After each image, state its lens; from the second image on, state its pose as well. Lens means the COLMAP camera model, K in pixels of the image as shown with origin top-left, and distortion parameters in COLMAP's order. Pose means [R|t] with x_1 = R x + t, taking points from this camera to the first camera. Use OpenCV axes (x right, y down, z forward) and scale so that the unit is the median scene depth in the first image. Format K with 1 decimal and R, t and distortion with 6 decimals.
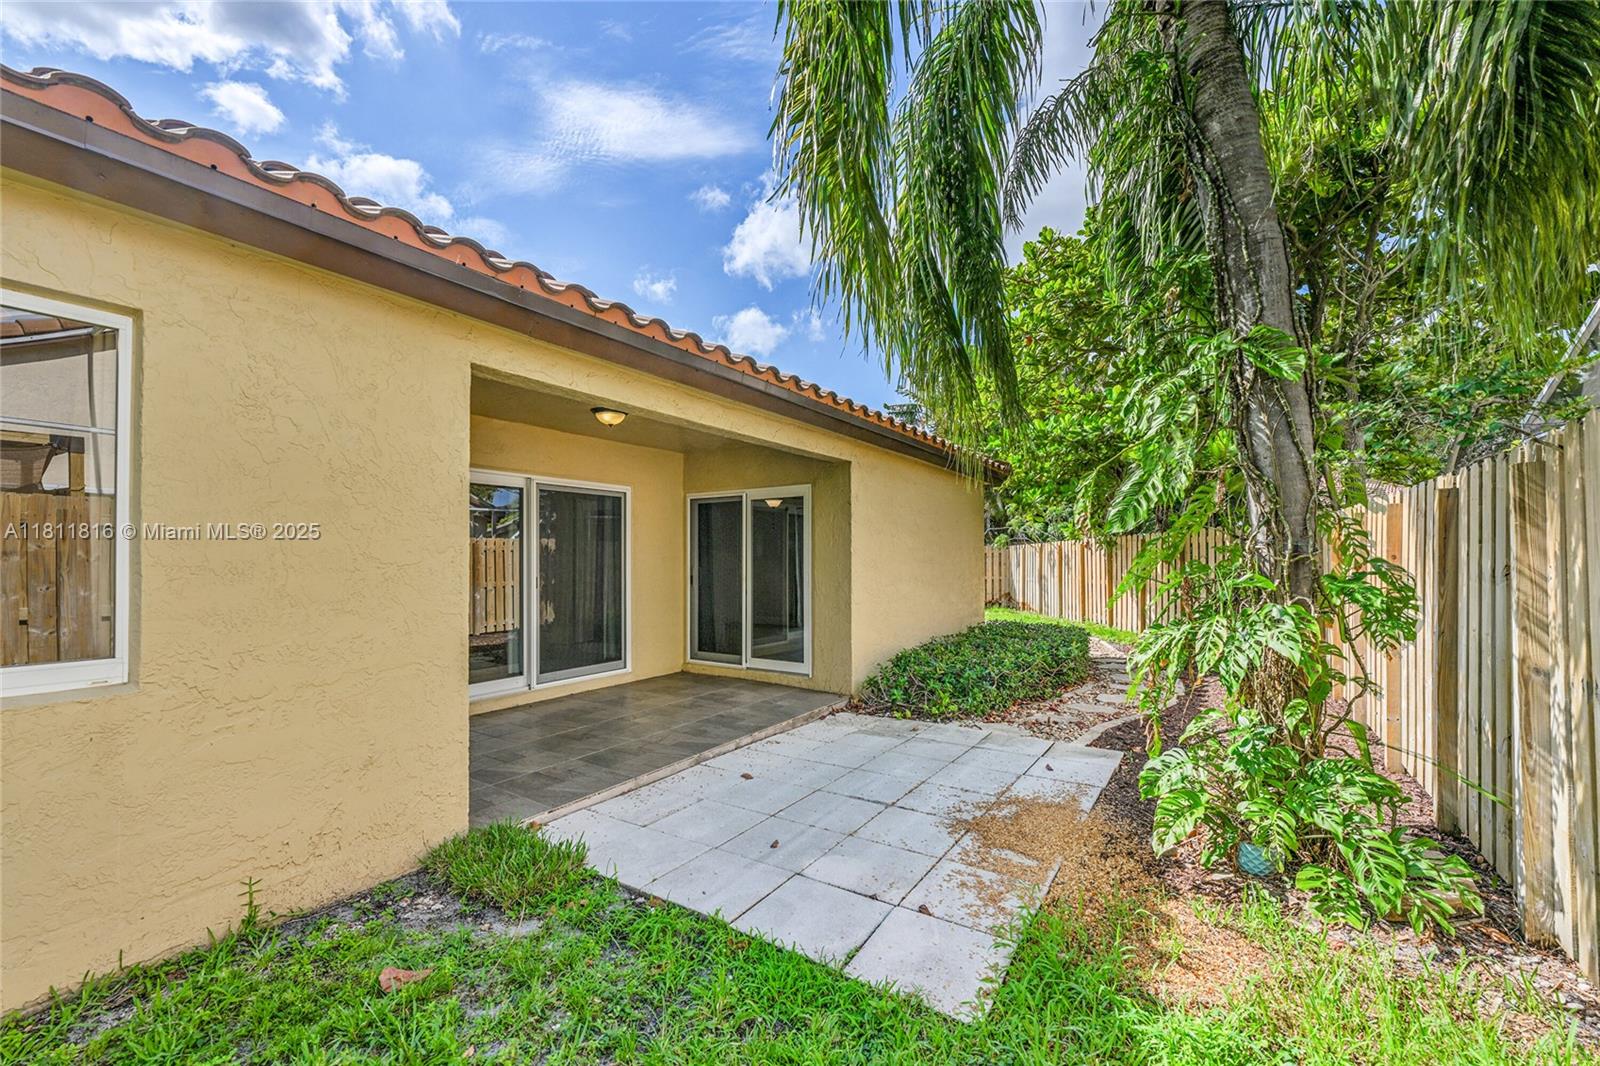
lens RADIAL K [[643.8, 0, 814.0], [0, 643.8, 557.3], [0, 0, 1]] dist [0.001289, -0.000150]
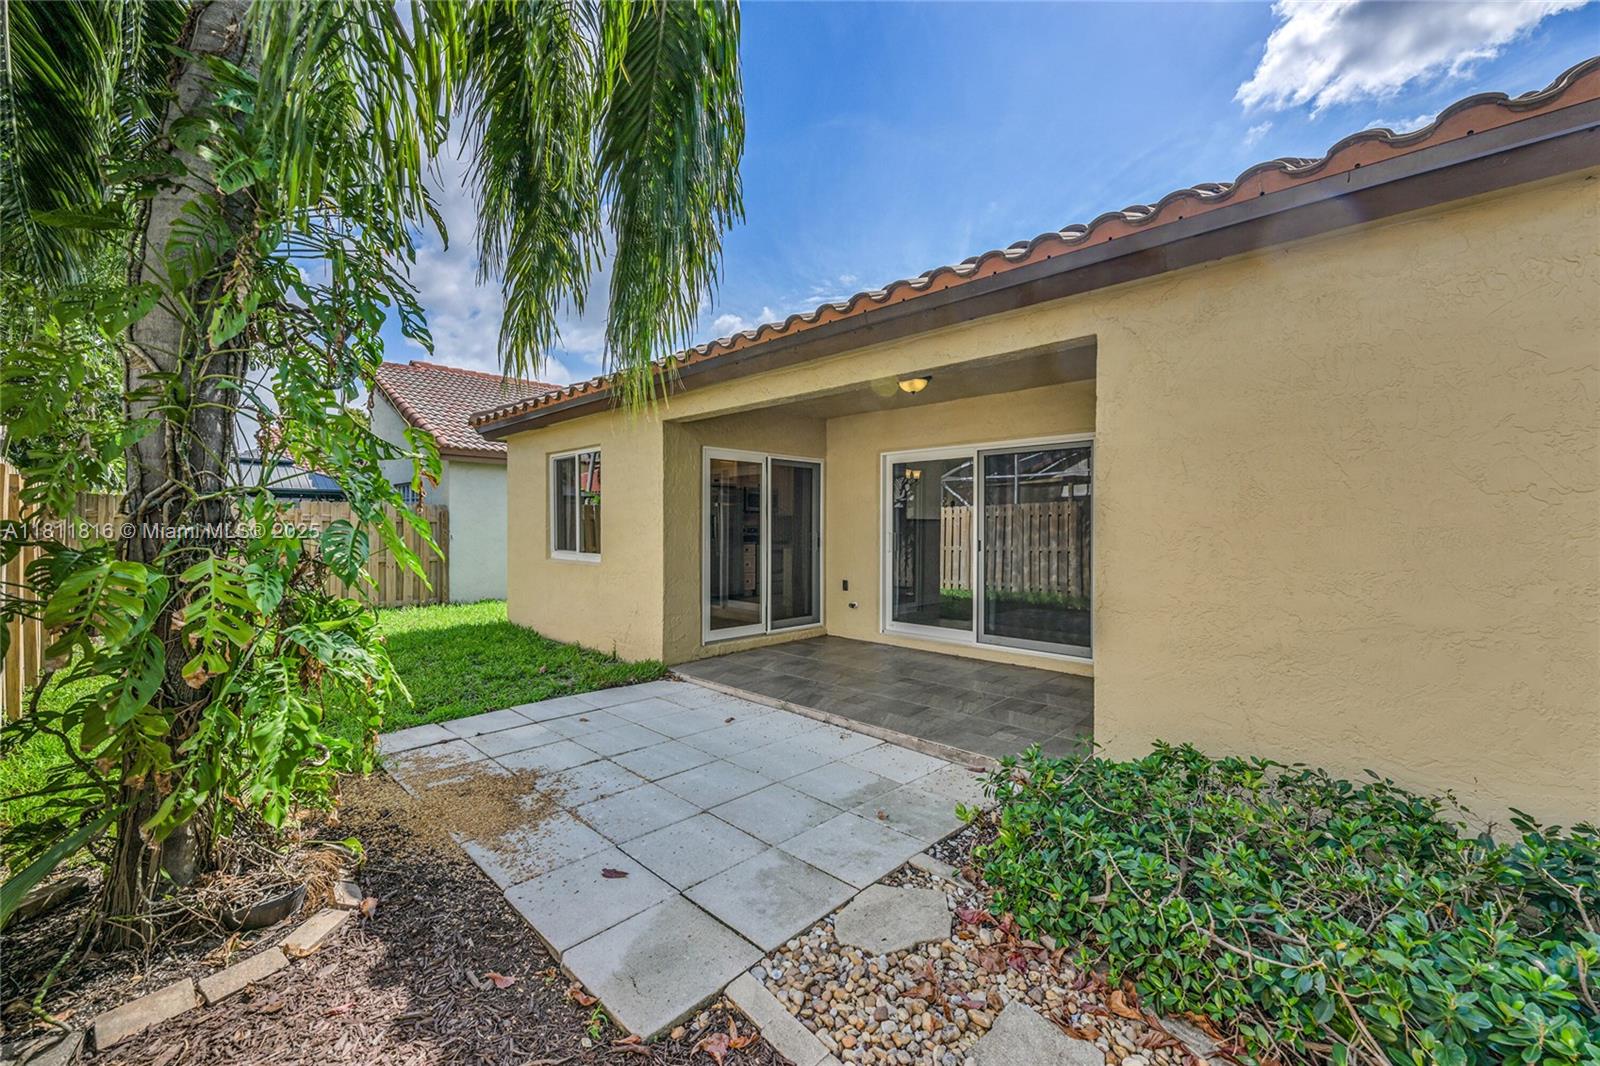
lens RADIAL K [[643.8, 0, 797.5], [0, 643.8, 532.2], [0, 0, 1]] dist [0.001289, -0.000150]
pose [[-0.210127, 0.011166, -0.977610, 0.912706], [0.003632, 0.999937, 0.010641, 0.006761], [0.977667, -0.001314, -0.210154, 1.296906]]
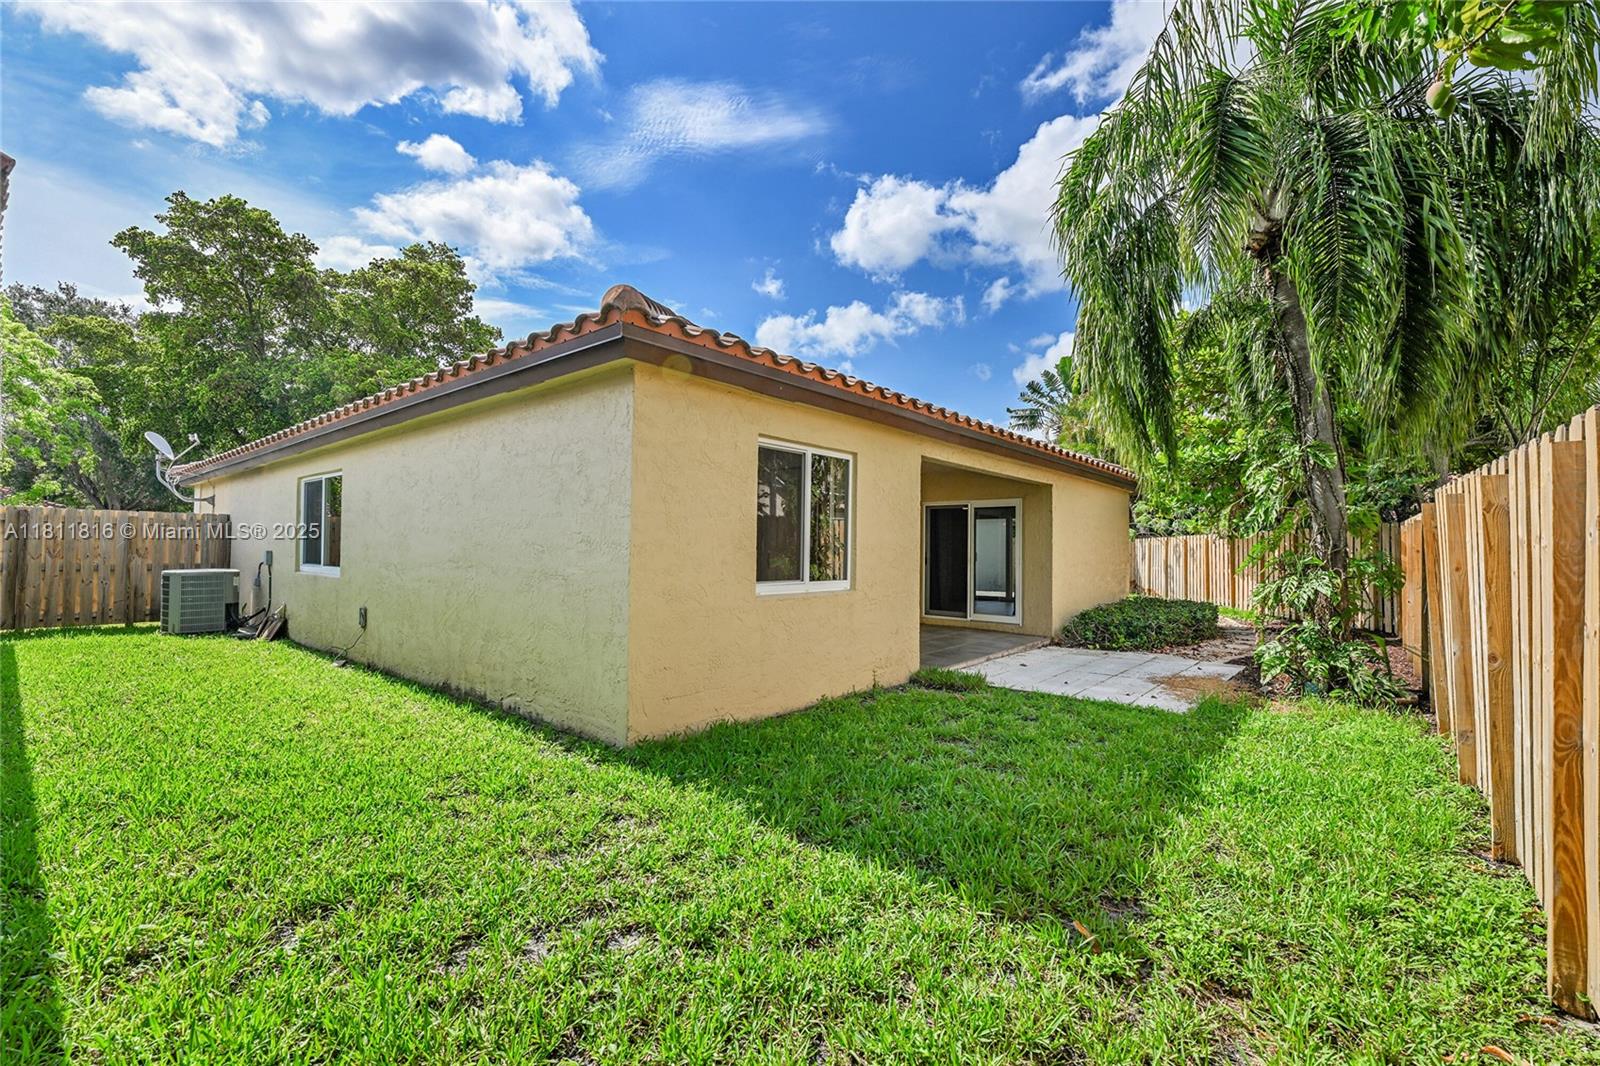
lens RADIAL K [[643.8, 0, 811.2], [0, 643.8, 533.7], [0, 0, 1]] dist [0.001289, -0.000150]
pose [[0.989604, 0.010976, -0.143403, -0.425210], [-0.013806, 0.999729, -0.018756, 0.006835], [0.143158, 0.020541, 0.989487, -0.876820]]
